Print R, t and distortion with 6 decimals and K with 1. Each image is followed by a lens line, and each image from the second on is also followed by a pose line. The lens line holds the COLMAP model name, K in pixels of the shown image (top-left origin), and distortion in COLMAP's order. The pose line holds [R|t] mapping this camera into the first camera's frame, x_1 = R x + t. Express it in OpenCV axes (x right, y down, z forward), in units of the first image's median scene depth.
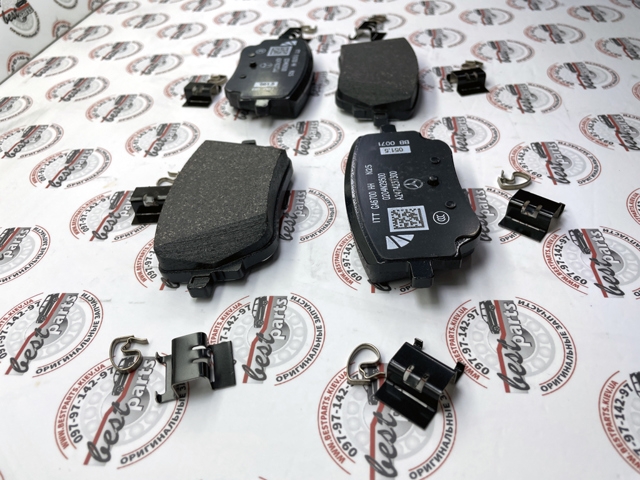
lens RADIAL K [[503.8, 0, 322.8], [0, 503.8, 236.3], [0, 0, 1]] dist [0.068441, -0.128689]
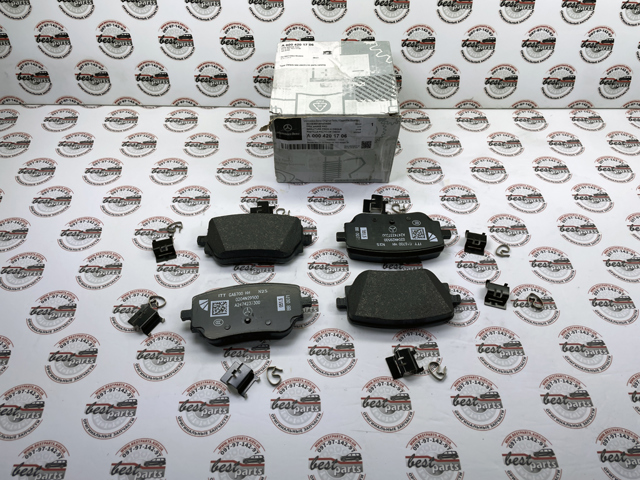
lens RADIAL K [[503.8, 0, 322.8], [0, 503.8, 236.3], [0, 0, 1]] dist [0.068441, -0.128689]
pose [[0.092647, 0.819328, -0.565790, 1.182218], [-0.665319, 0.473699, 0.577026, -1.717296], [0.740788, 0.322971, 0.589001, -0.005225]]
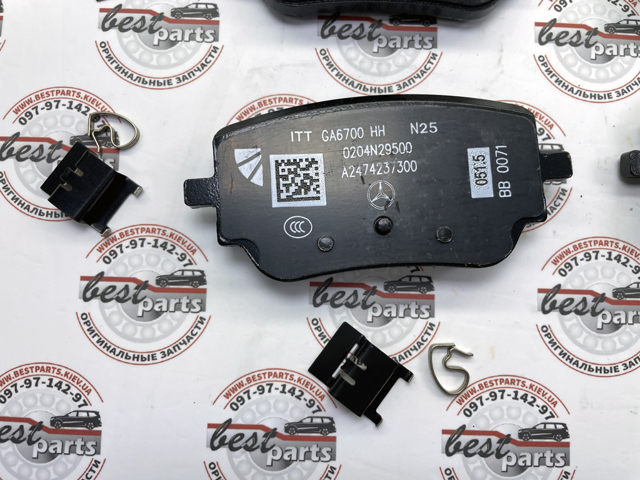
lens RADIAL K [[503.8, 0, 322.8], [0, 503.8, 236.3], [0, 0, 1]] dist [0.068441, -0.128689]
pose [[0.048488, 0.998613, -0.020538, 0.271280], [-0.667950, 0.047707, 0.742676, -0.593258], [0.742625, -0.022292, 0.669336, 0.578555]]
